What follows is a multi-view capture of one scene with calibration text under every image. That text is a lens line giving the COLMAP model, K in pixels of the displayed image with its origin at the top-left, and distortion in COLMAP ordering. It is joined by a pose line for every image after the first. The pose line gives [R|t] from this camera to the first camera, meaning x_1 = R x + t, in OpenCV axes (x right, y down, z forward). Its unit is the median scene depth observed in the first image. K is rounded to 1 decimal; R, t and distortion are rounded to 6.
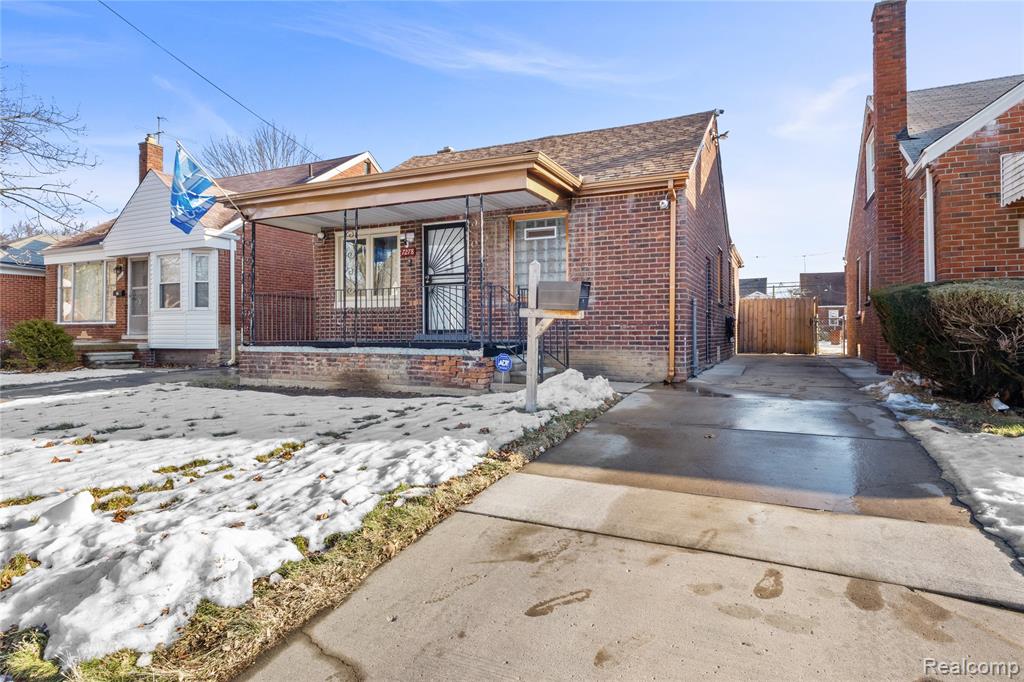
lens RADIAL K [[562.8, 0, 513.9], [0, 562.8, 336.5], [0, 0, 1]] dist [-0.006562, -0.001091]
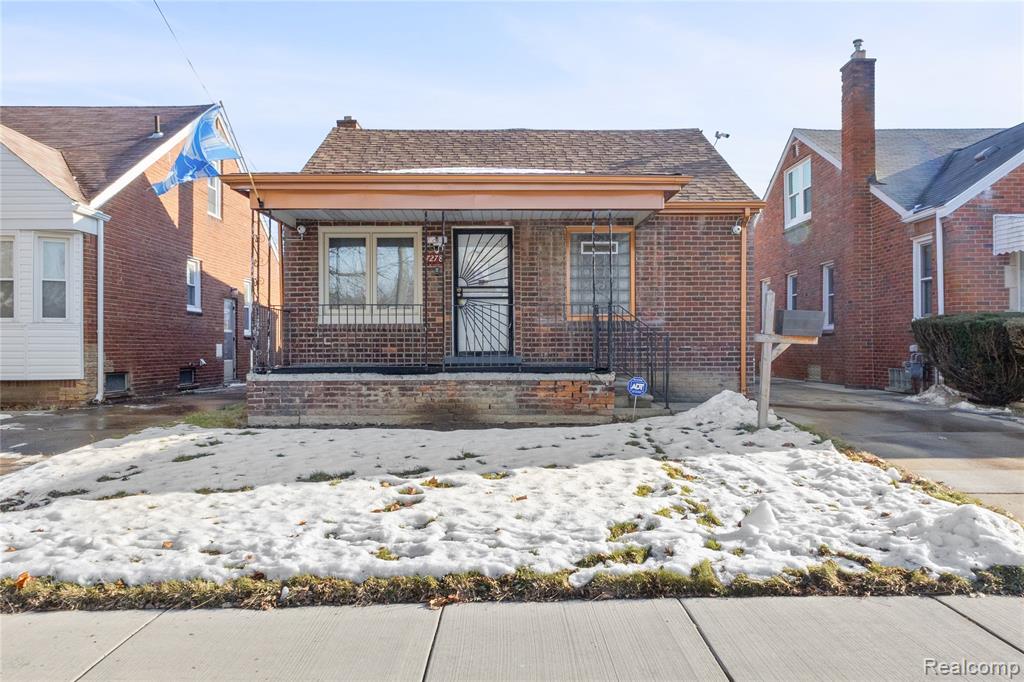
lens RADIAL K [[742.7, 0, 509.4], [0, 742.7, 344.7], [0, 0, 1]] dist [0.004562, -0.001393]
pose [[0.905601, -0.000050, 0.424131, -0.659715], [0.005554, 0.999916, -0.011740, -0.009926], [-0.424094, 0.012988, 0.905525, -0.054227]]
